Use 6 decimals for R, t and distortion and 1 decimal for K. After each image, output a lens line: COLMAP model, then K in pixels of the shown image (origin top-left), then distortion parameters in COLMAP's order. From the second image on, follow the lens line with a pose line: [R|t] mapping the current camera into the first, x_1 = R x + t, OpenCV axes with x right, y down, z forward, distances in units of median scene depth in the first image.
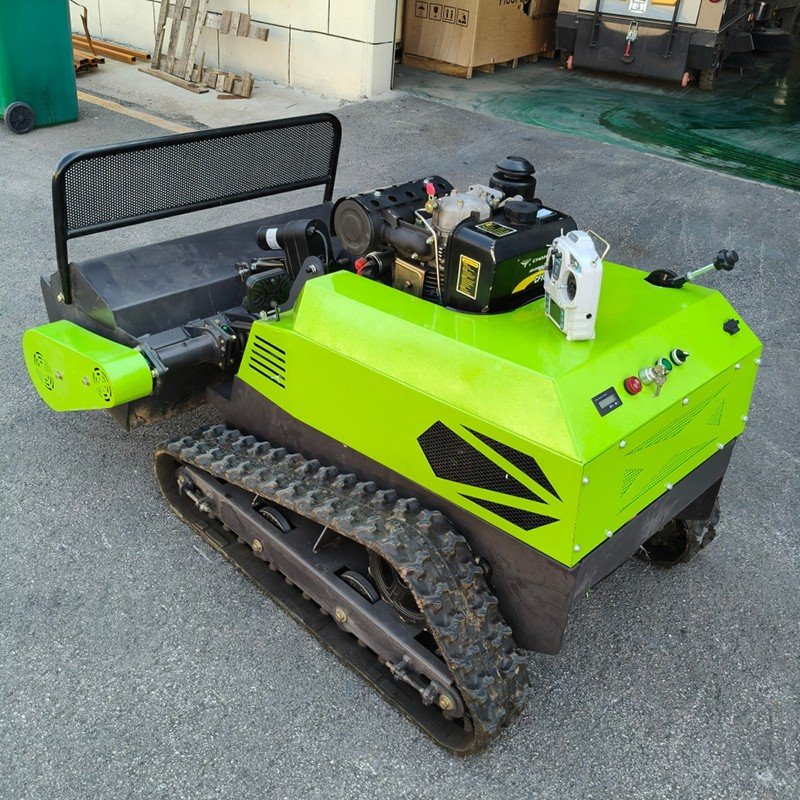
lens RADIAL K [[821.0, 0, 400.0], [0, 821.0, 421.9], [0, 0, 1]] dist [-0.004902, -0.042452]
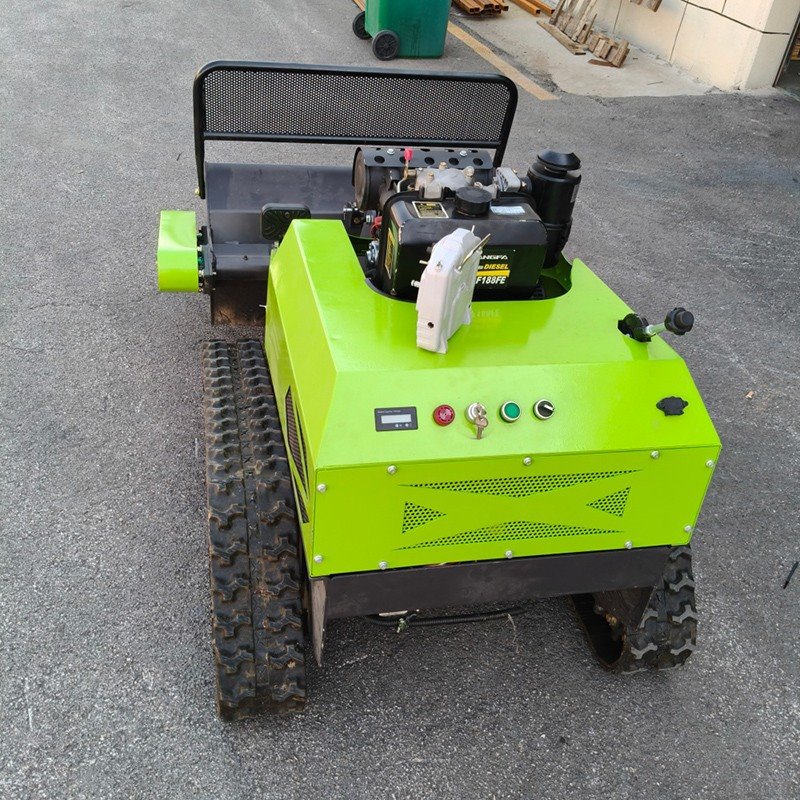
lens RADIAL K [[818.2, 0, 360.6], [0, 818.2, 399.8], [0, 0, 1]] dist [-0.010038, -0.026705]
pose [[0.833320, 0.345211, -0.431750, 0.368809], [-0.337460, 0.936298, 0.097298, -0.072796], [0.437835, 0.064618, 0.896730, 0.124711]]
